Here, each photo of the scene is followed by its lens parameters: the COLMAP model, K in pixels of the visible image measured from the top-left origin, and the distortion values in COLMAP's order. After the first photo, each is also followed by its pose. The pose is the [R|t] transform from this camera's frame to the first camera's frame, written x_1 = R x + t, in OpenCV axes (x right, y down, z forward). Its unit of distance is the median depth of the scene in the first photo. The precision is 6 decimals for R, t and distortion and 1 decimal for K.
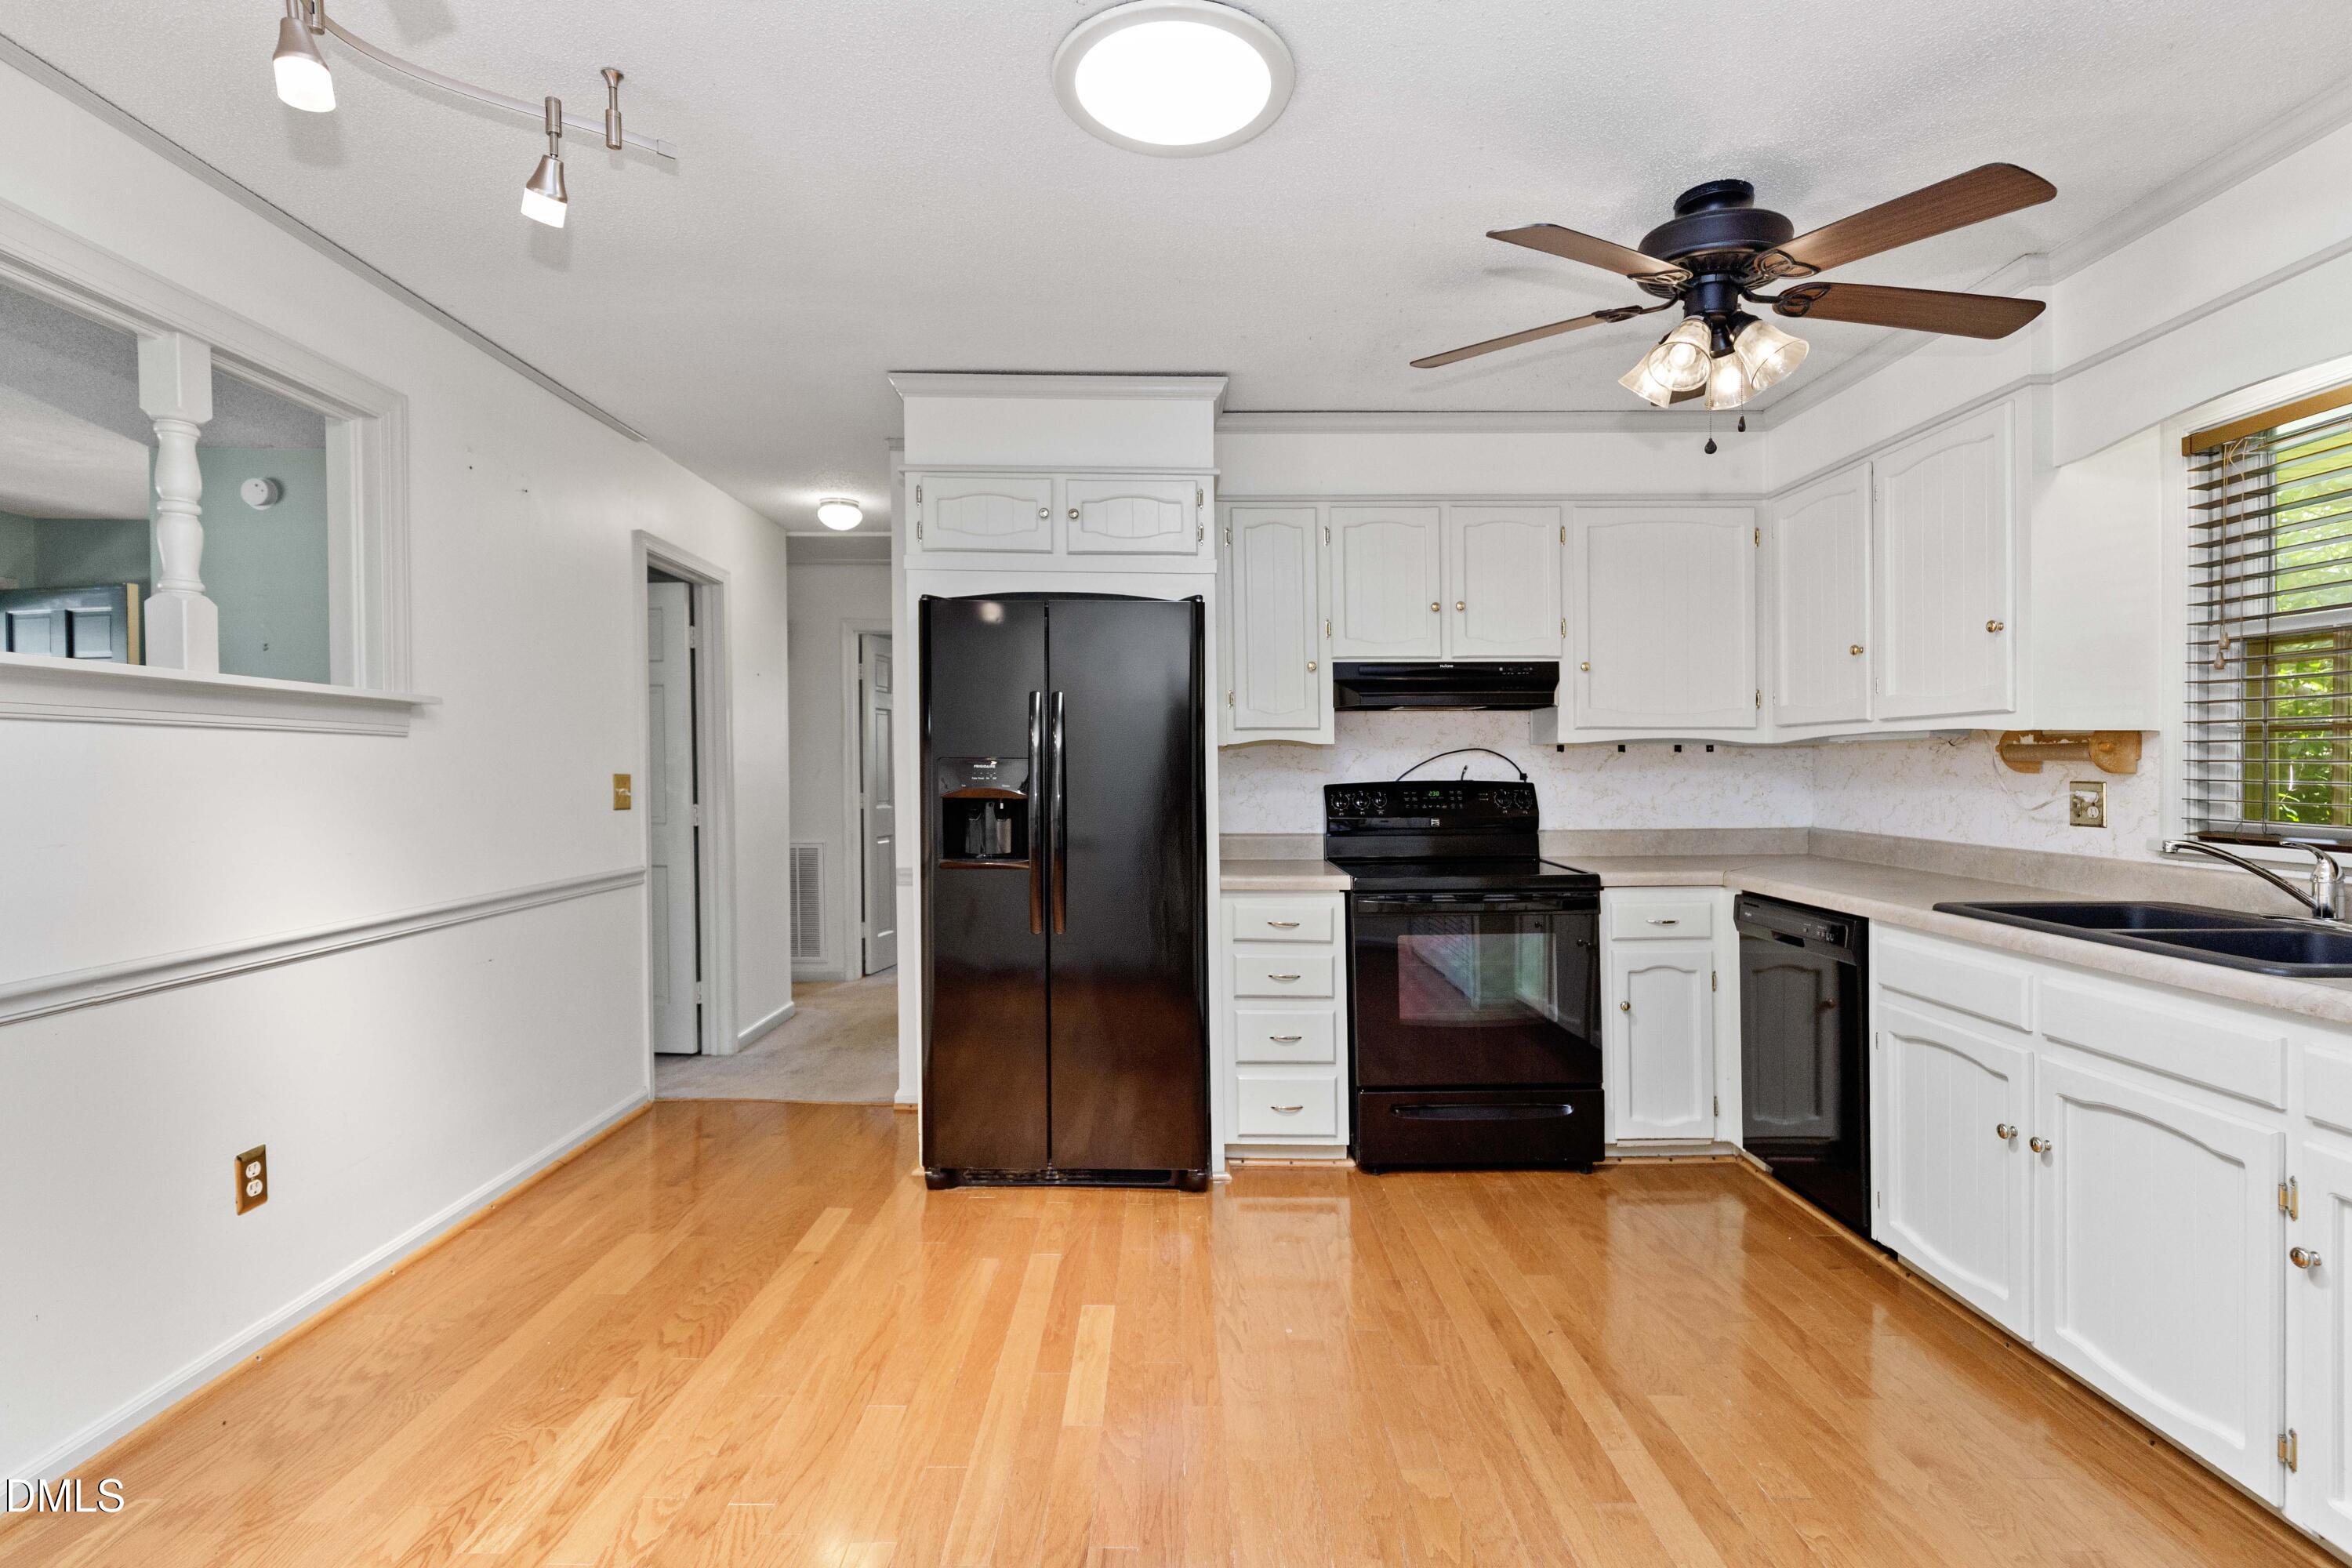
lens RADIAL K [[1133.6, 0, 1178.2], [0, 1133.6, 767.4], [0, 0, 1]] dist [0.004278, -0.000497]
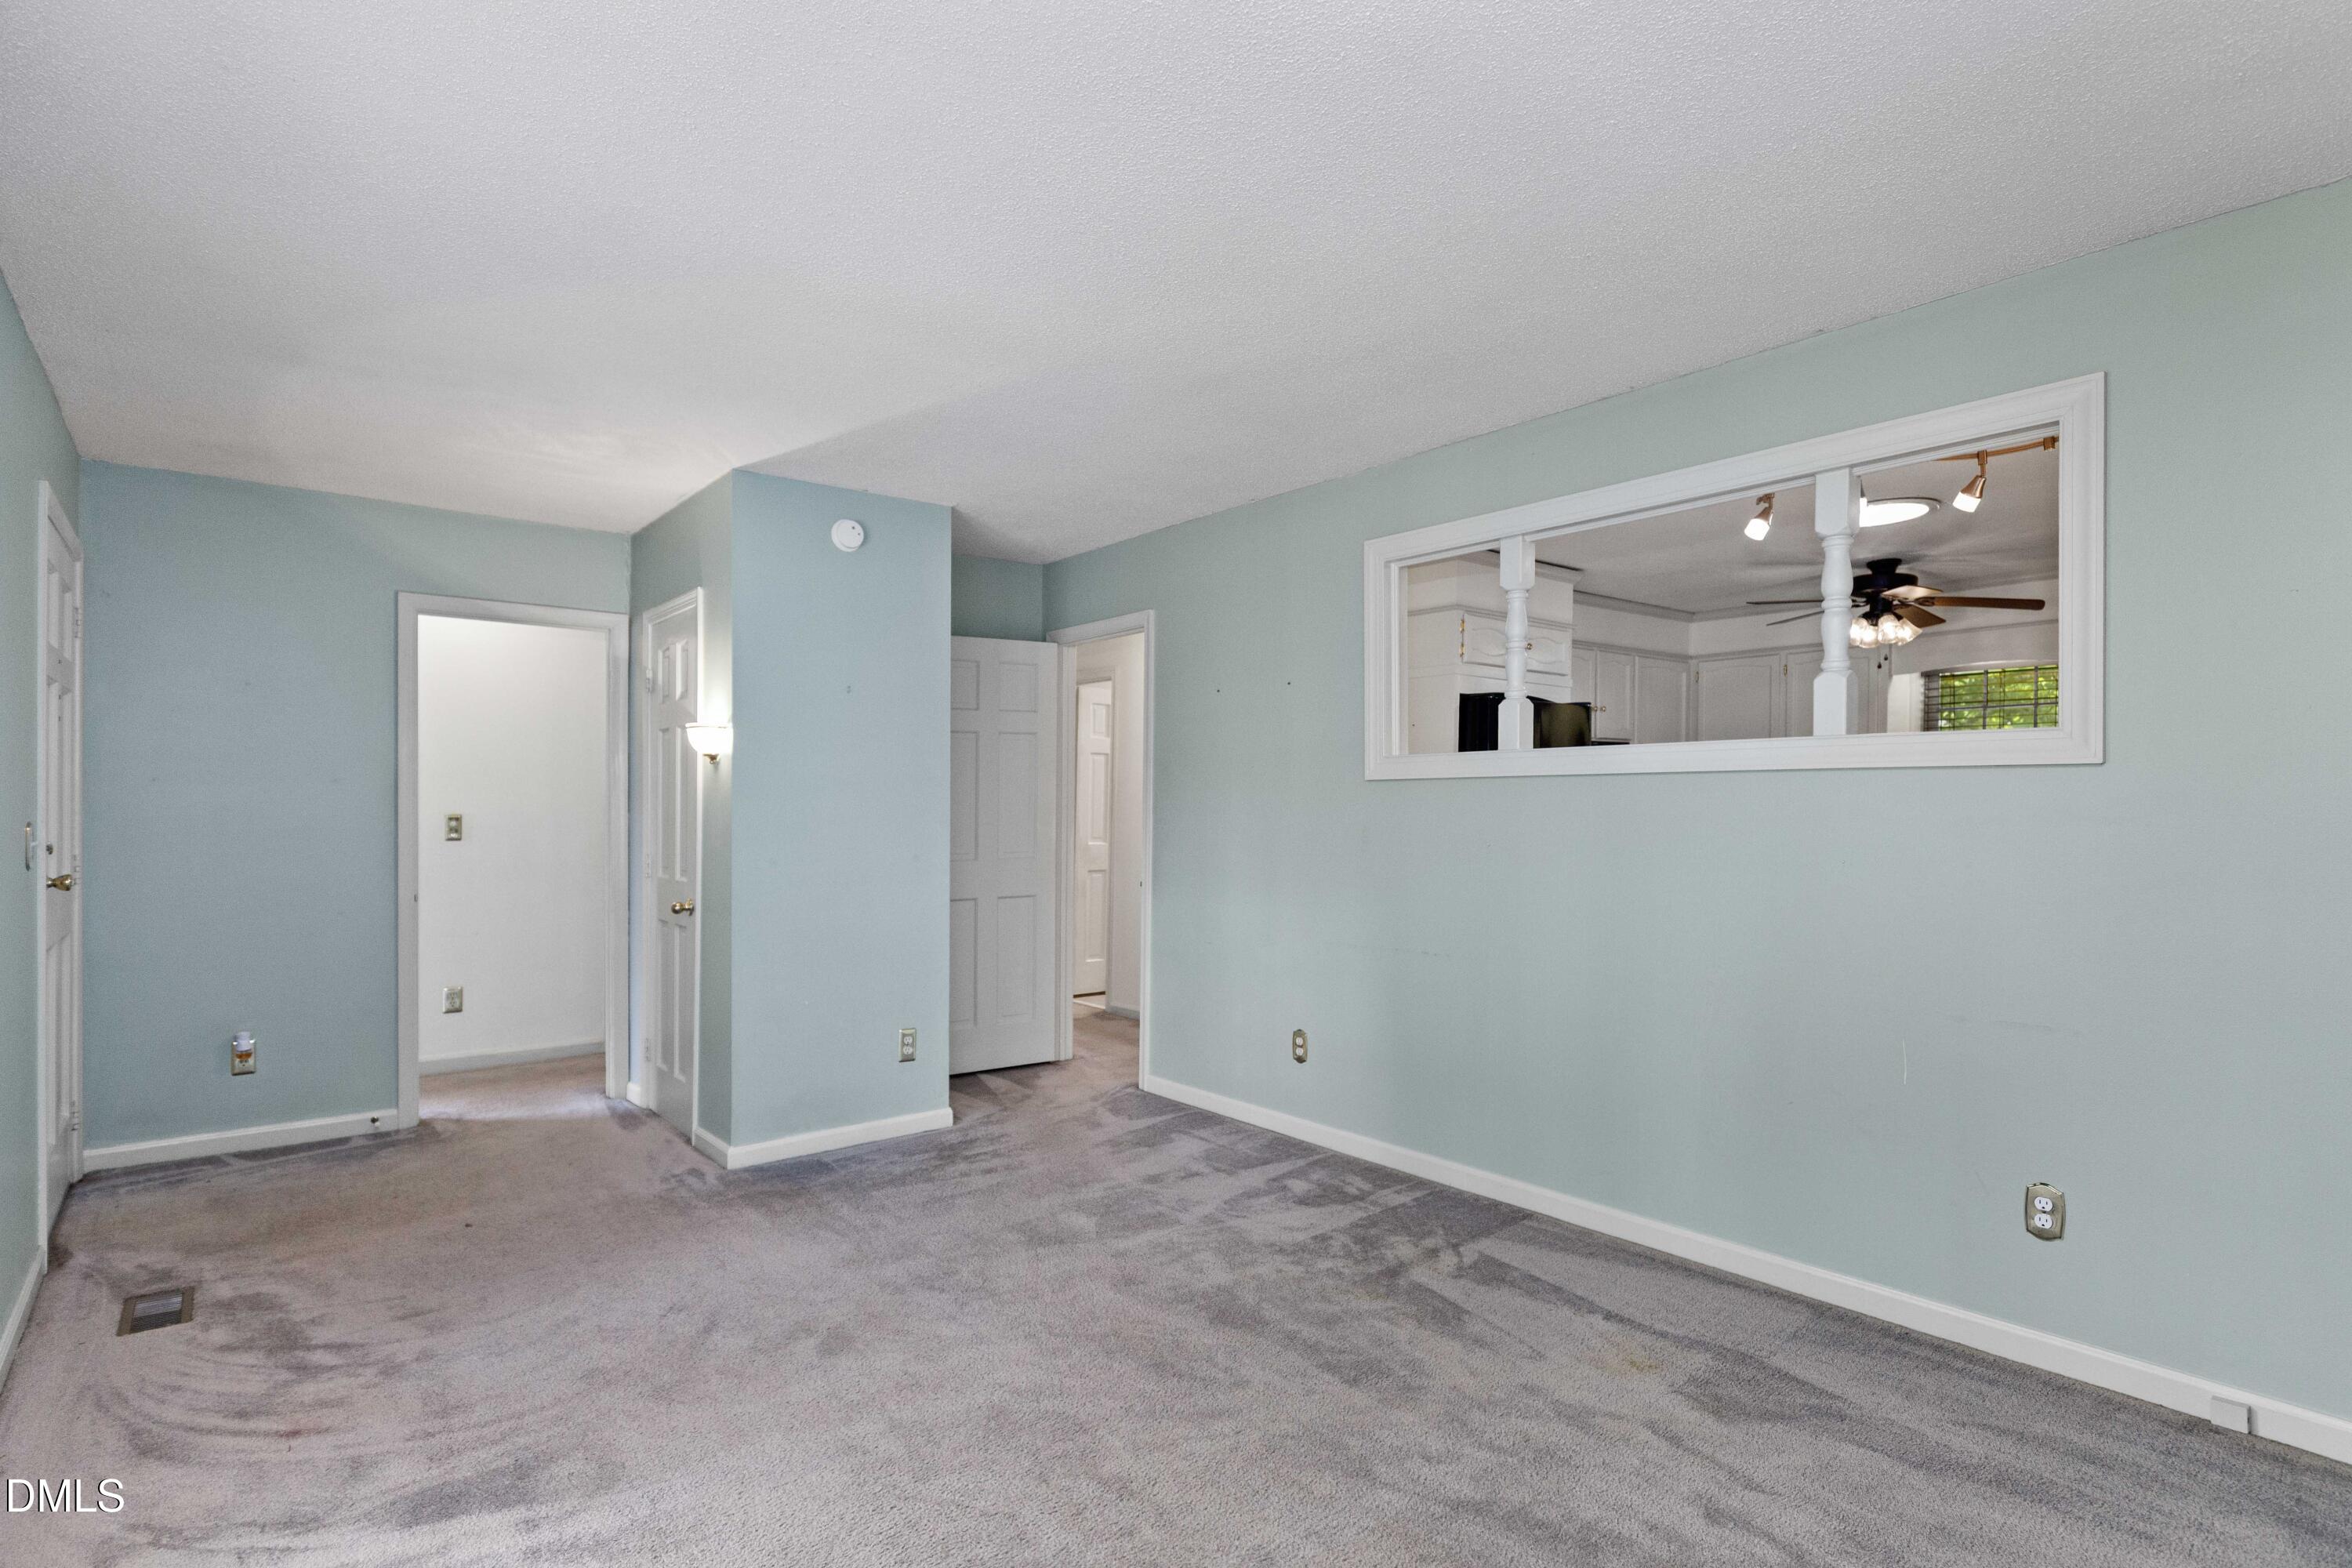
lens RADIAL K [[1200.5, 0, 1187.6], [0, 1200.5, 805.0], [0, 0, 1]] dist [0.006175, -0.000391]
pose [[0.783086, -0.002850, 0.621907, -1.527365], [-0.000501, 0.999986, 0.005213, -0.007476], [-0.621913, -0.004394, 0.783074, -0.034539]]
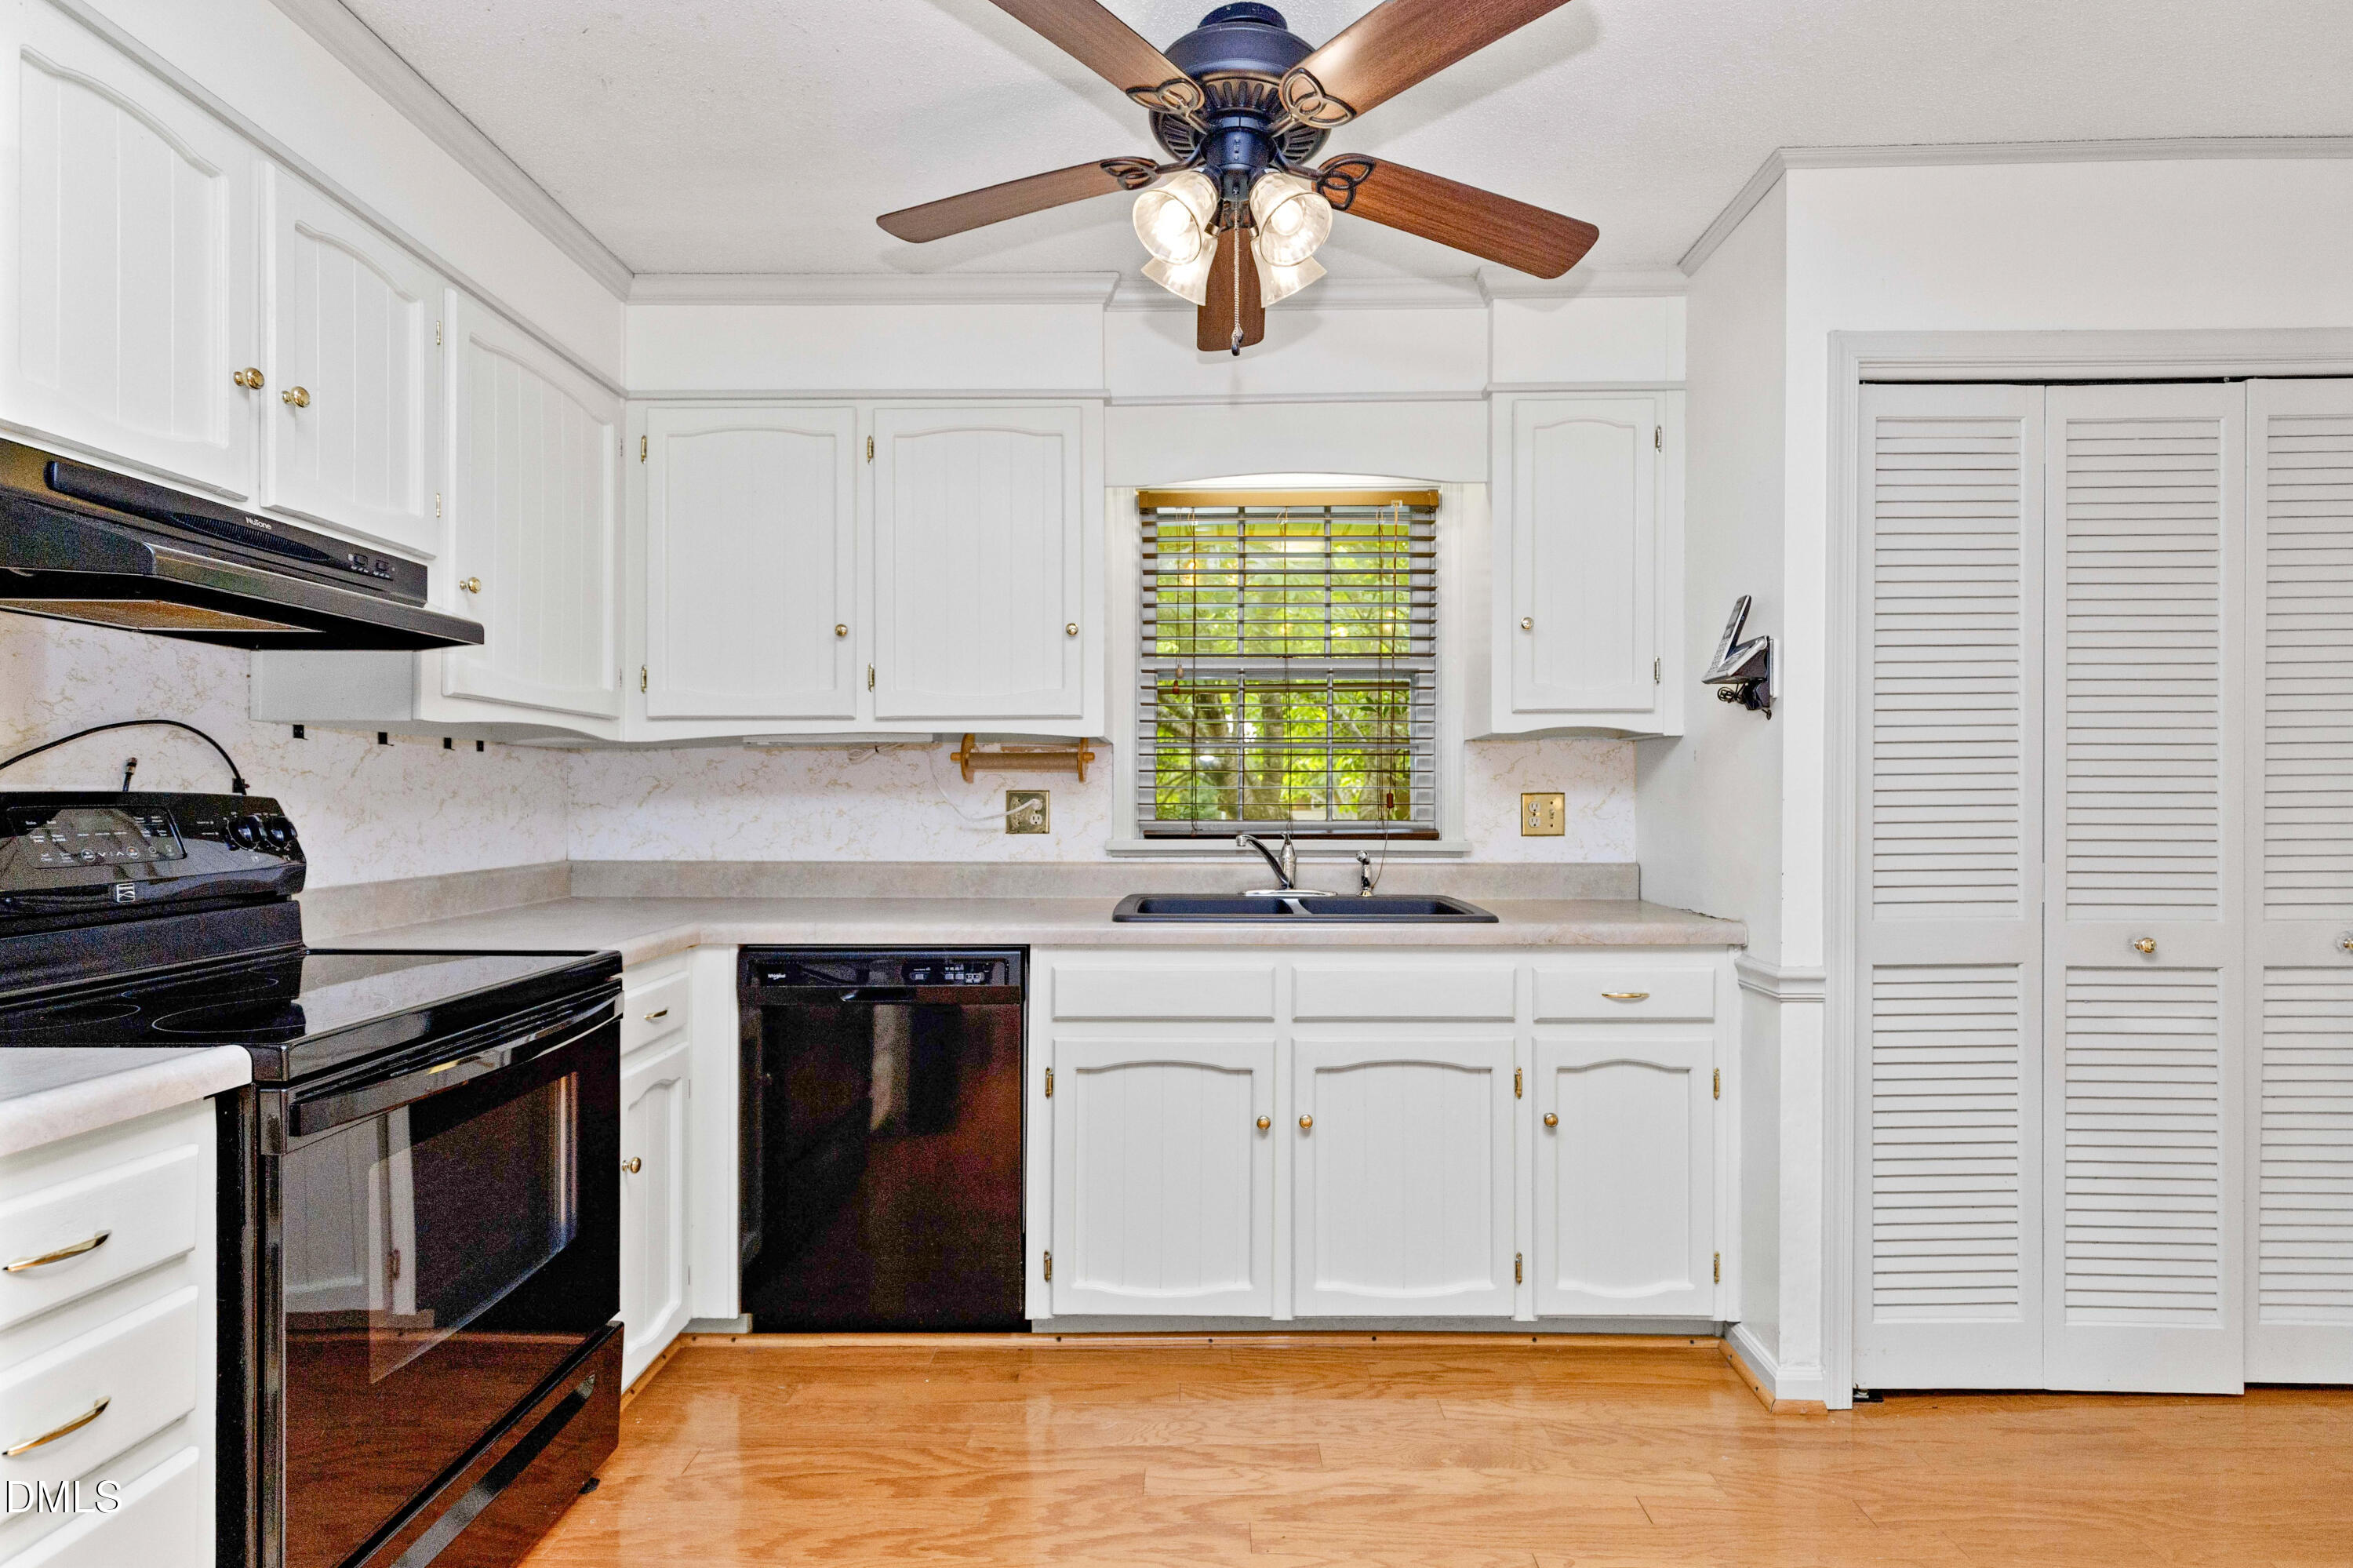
lens RADIAL K [[1134.1, 0, 1196.9], [0, 1134.1, 790.3], [0, 0, 1]] dist [0.004278, -0.000497]
pose [[0.013695, 0.010411, 0.999852, -0.210673], [0.003734, 0.999938, -0.010463, 0.020500], [-0.999899, 0.003876, 0.013655, 0.722611]]
